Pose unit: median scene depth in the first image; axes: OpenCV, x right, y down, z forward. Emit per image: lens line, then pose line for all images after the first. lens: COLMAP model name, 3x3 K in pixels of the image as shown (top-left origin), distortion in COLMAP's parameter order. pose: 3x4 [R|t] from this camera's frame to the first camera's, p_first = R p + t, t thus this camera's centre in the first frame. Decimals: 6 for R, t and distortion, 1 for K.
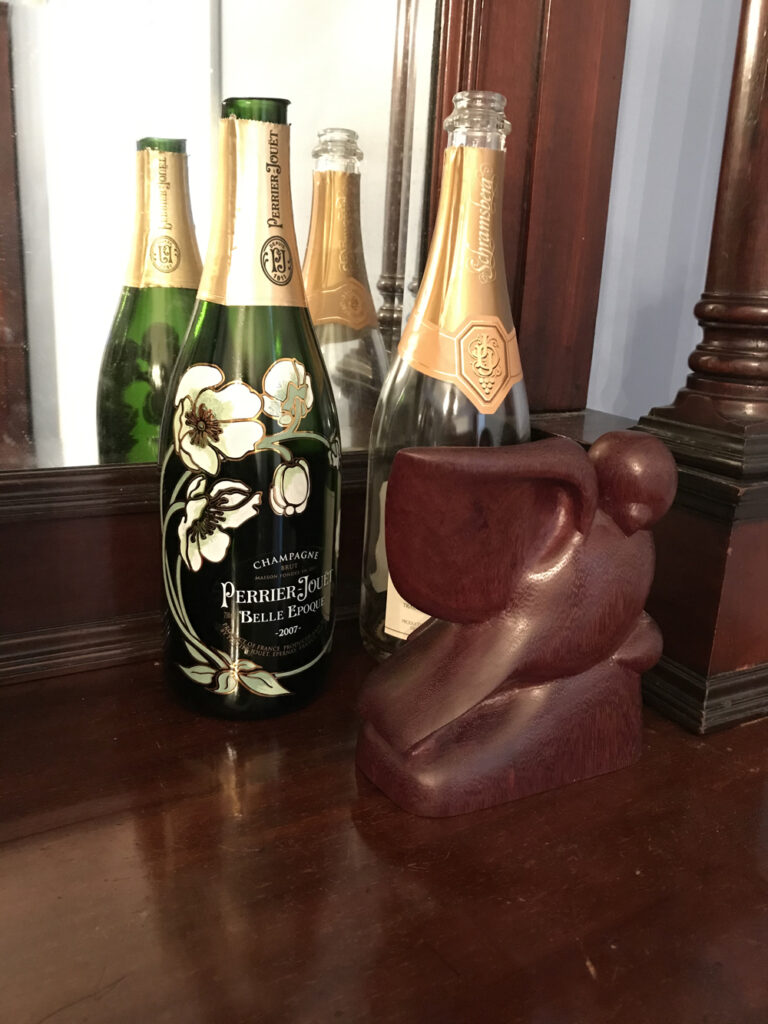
lens RADIAL K [[851.9, 0, 382.6], [0, 851.9, 509.9], [0, 0, 1]] dist [0.046238, 0.000559]
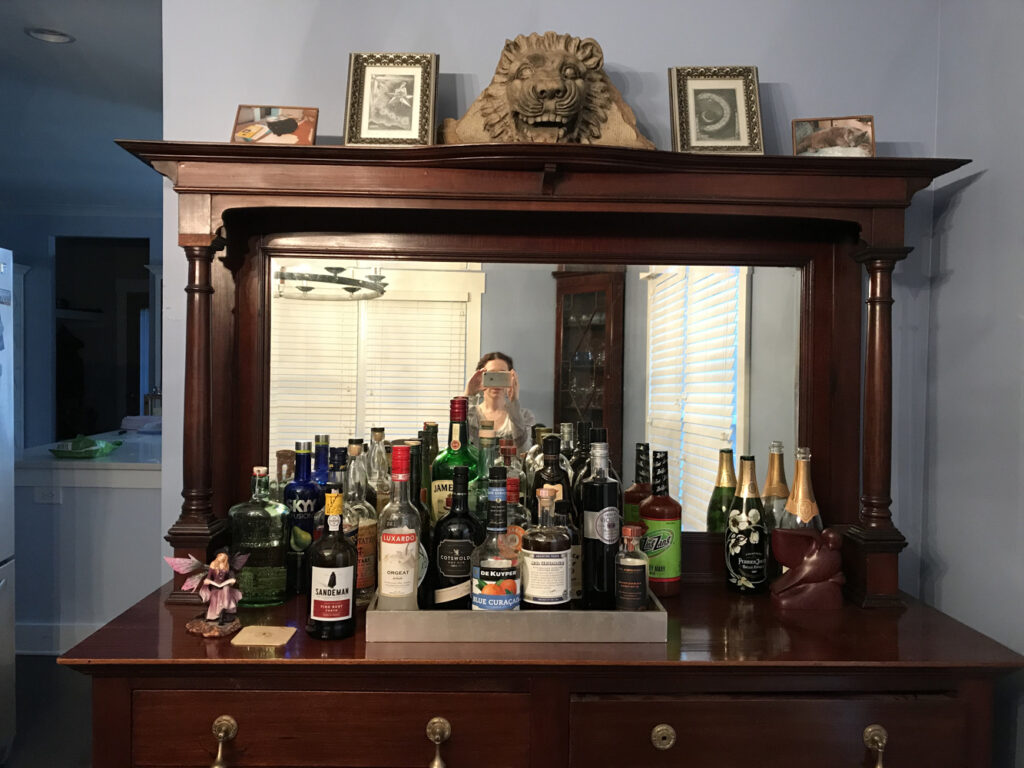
lens RADIAL K [[851.9, 0, 511.2], [0, 851.9, 384.0], [0, 0, 1]] dist [0.046238, 0.000559]
pose [[0.889356, -0.034124, -0.455941, 0.837292], [-0.086758, 0.966498, -0.241566, 0.395039], [0.448909, 0.254395, 0.856600, -3.653604]]
